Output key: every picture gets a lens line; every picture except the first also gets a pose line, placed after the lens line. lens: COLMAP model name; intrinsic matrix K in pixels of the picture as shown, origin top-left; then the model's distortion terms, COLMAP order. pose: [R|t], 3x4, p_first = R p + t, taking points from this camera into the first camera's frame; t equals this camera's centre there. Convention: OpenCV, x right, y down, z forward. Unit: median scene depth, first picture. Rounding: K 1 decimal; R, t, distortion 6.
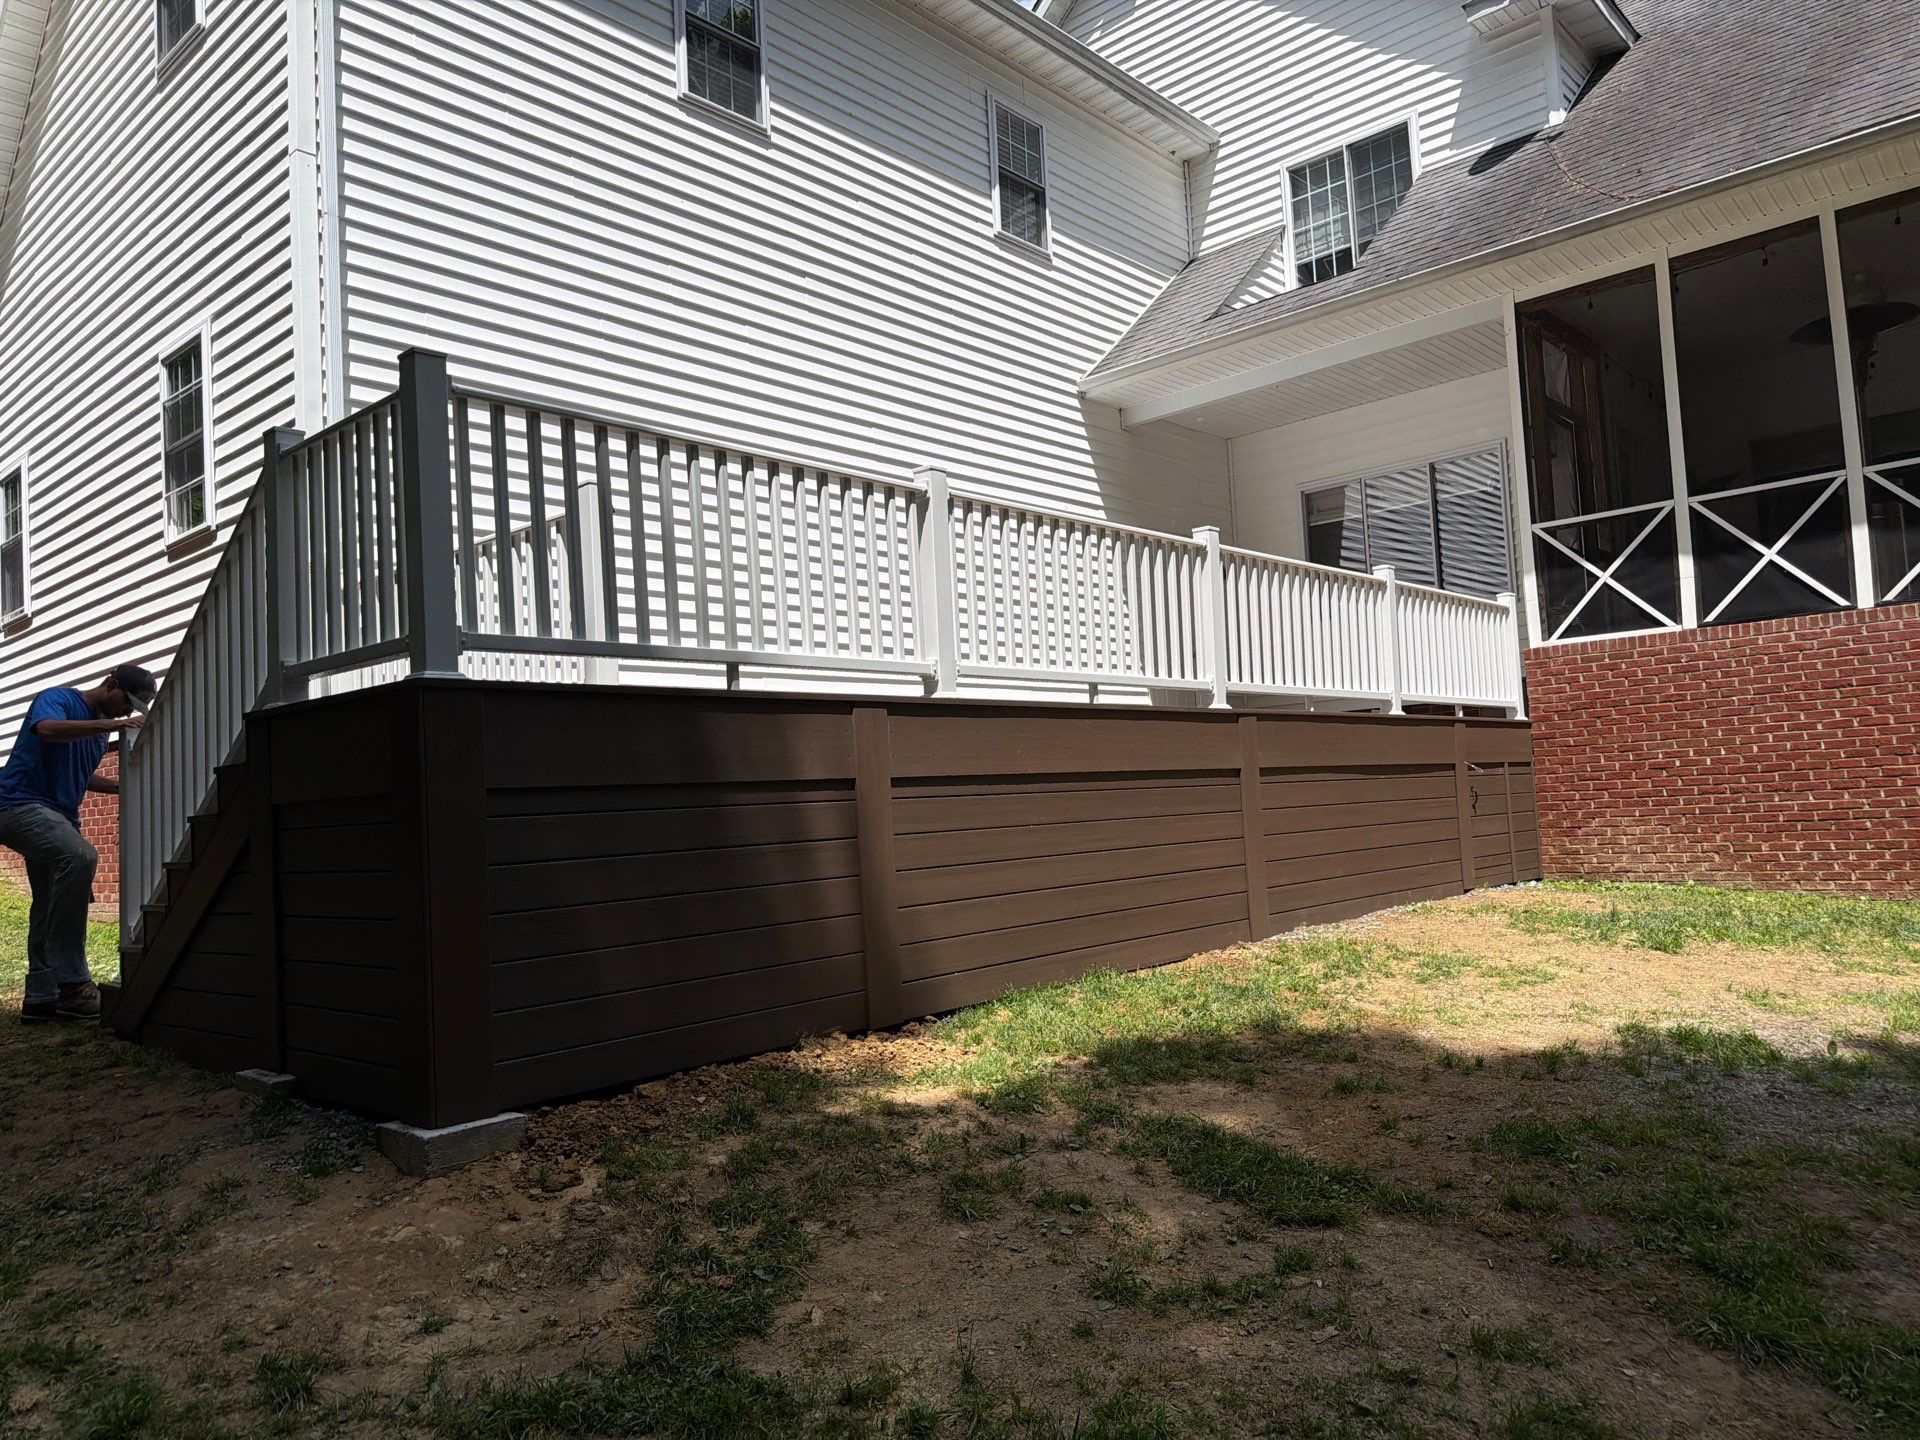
lens RADIAL K [[1350.5, 0, 966.4], [0, 1350.5, 716.5], [0, 0, 1]] dist [0.025378, -0.023540]
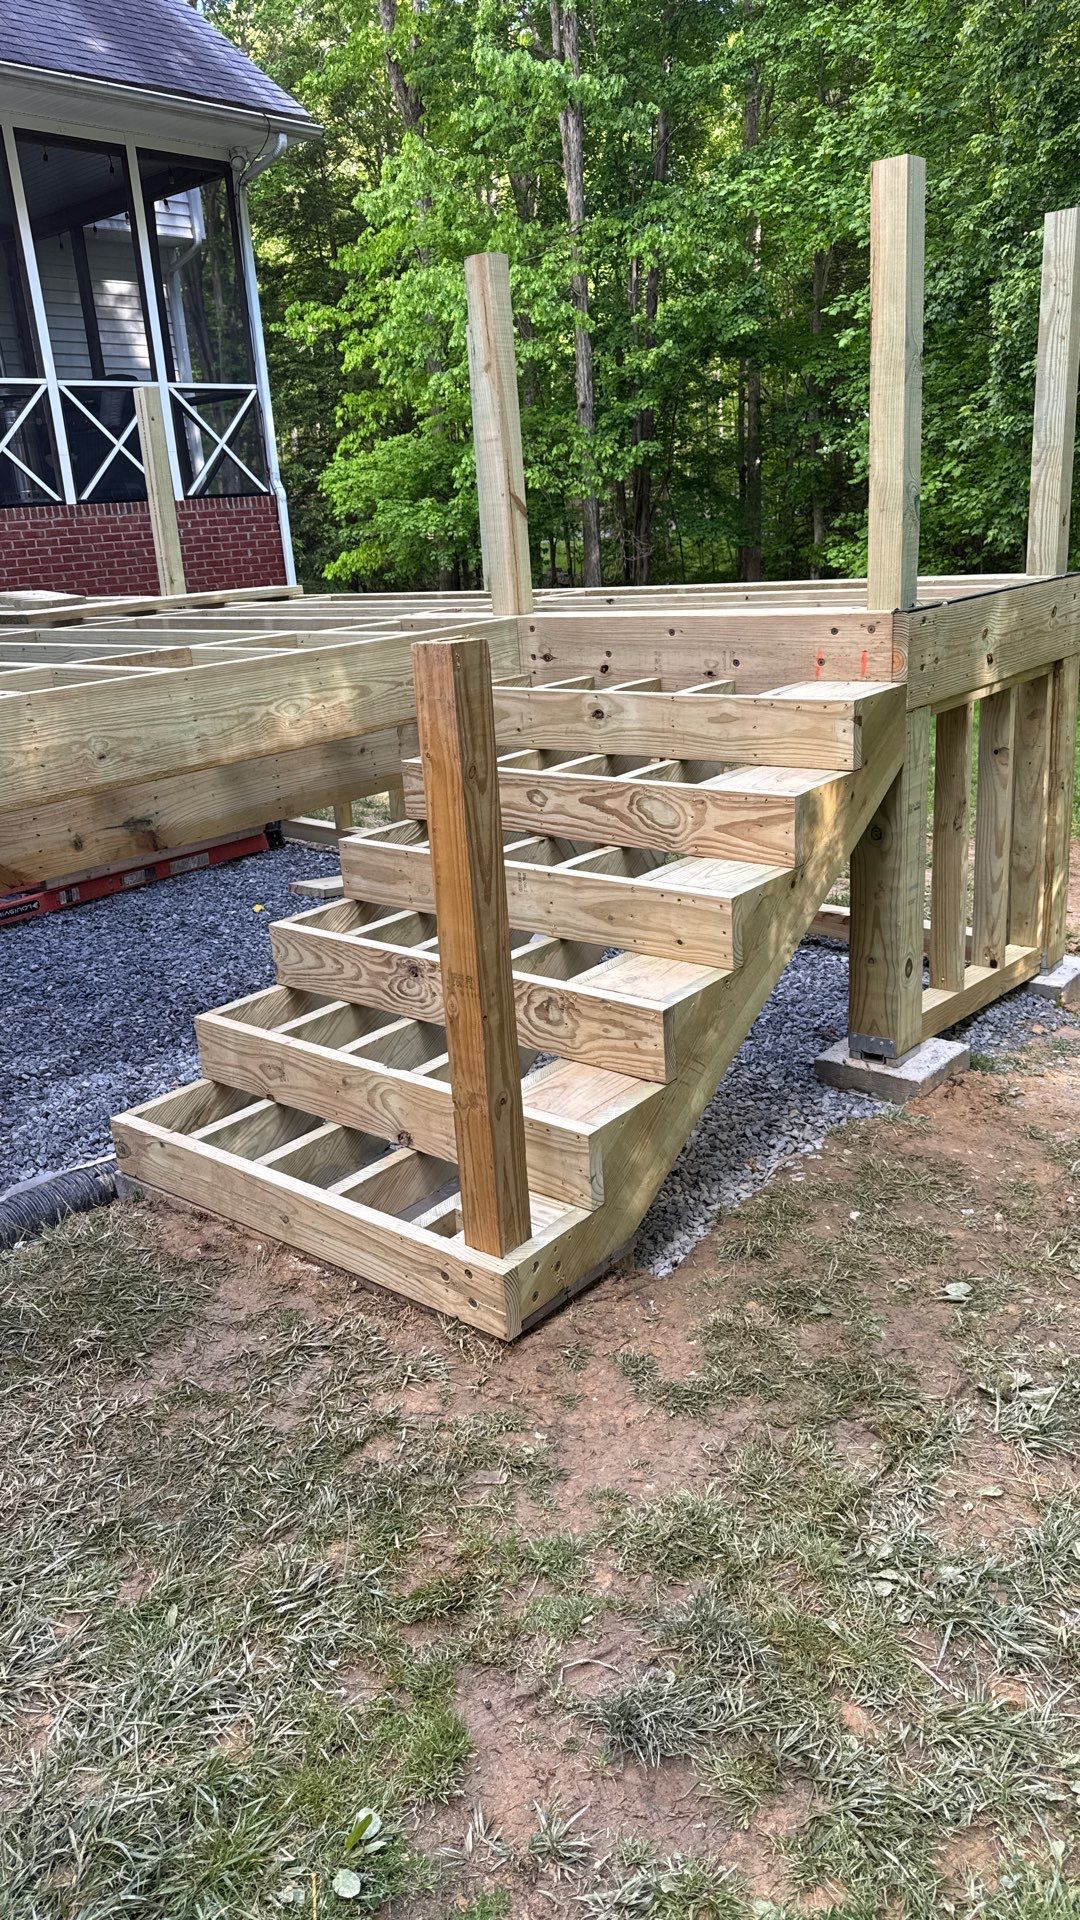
lens RADIAL K [[1344.6, 0, 536.7], [0, 1344.6, 957.0], [0, 0, 1]] dist [0.033922, -0.042790]
pose [[-0.034918, -0.262090, 0.964411, -0.568125], [-0.000375, 0.965003, 0.262238, -0.005118], [-0.999390, 0.008795, -0.033794, 0.556804]]
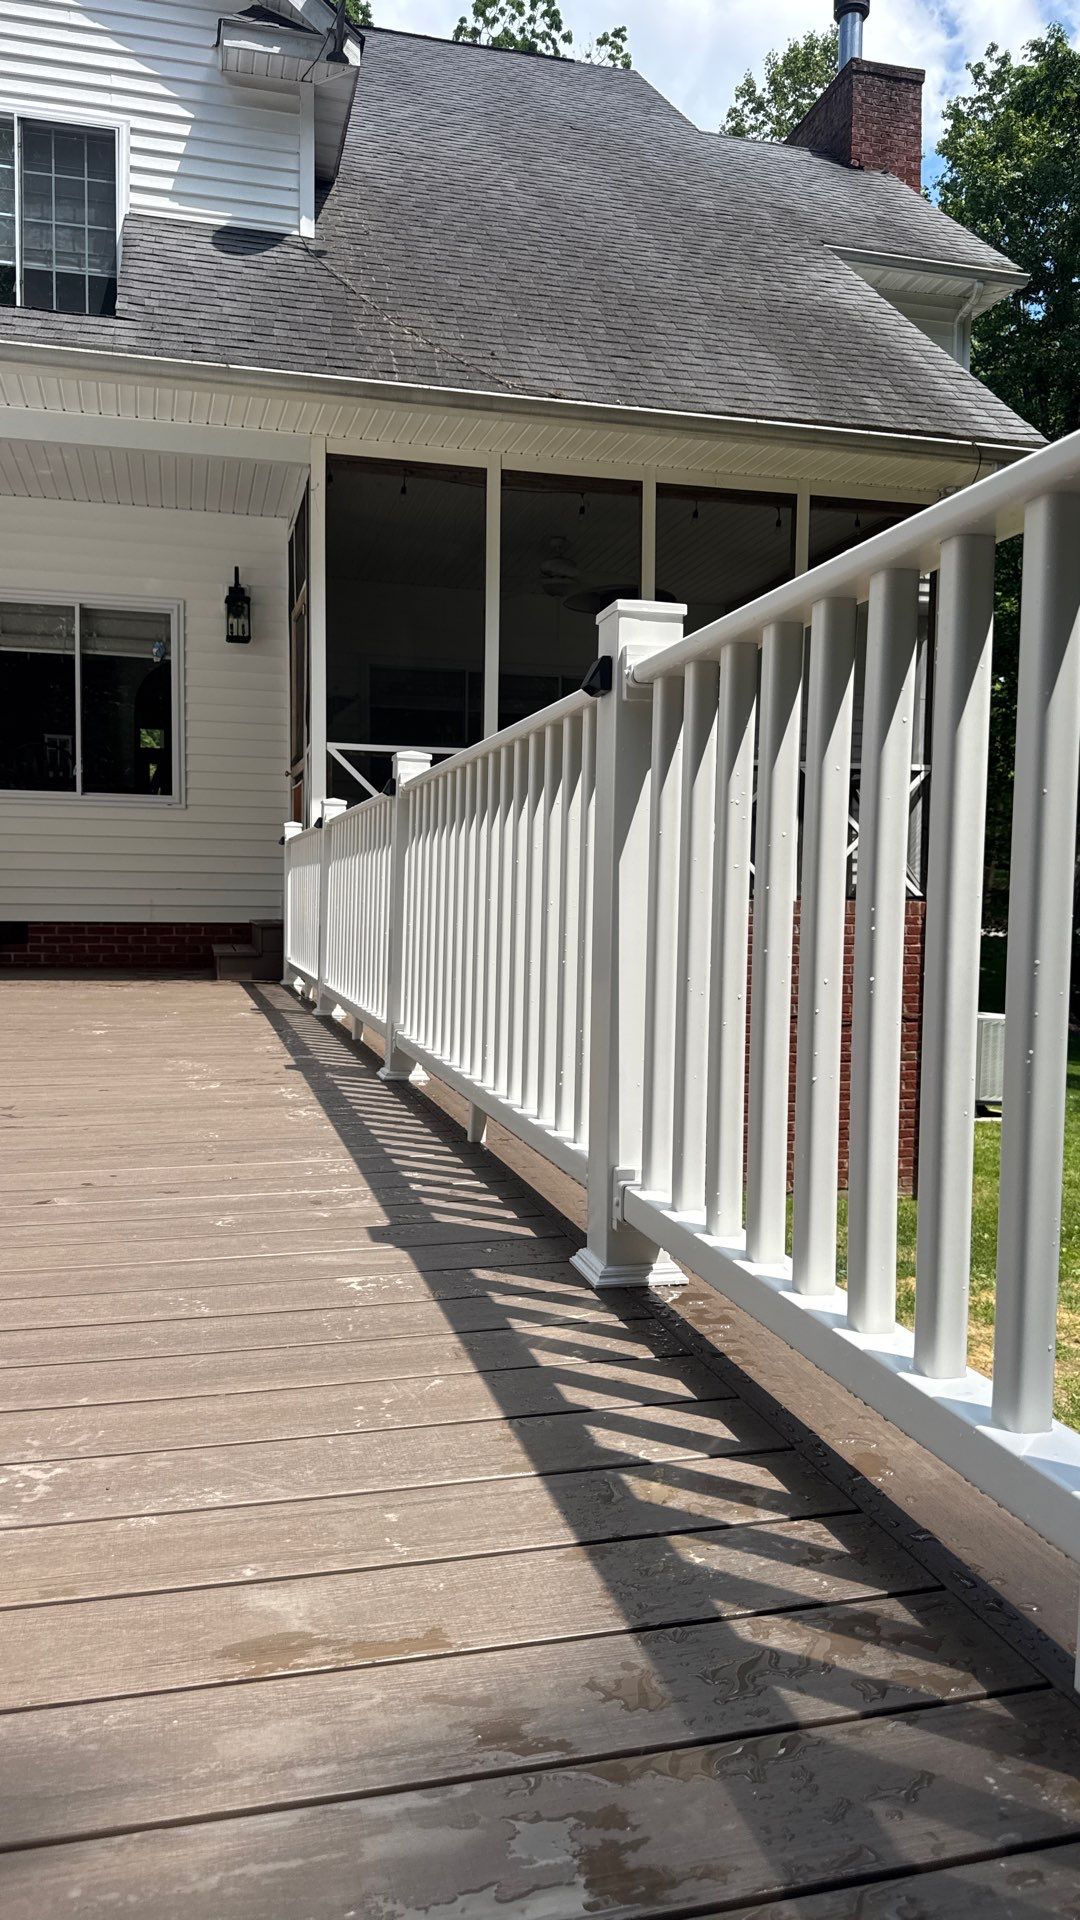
lens RADIAL K [[1344.6, 0, 525.3], [0, 1344.6, 947.9], [0, 0, 1]] dist [0.033922, -0.042790]
pose [[0.556414, 0.025140, 0.830525, -0.183479], [-0.098912, 0.994439, 0.036165, -0.062007], [-0.824997, -0.102272, 0.555807, 0.462479]]
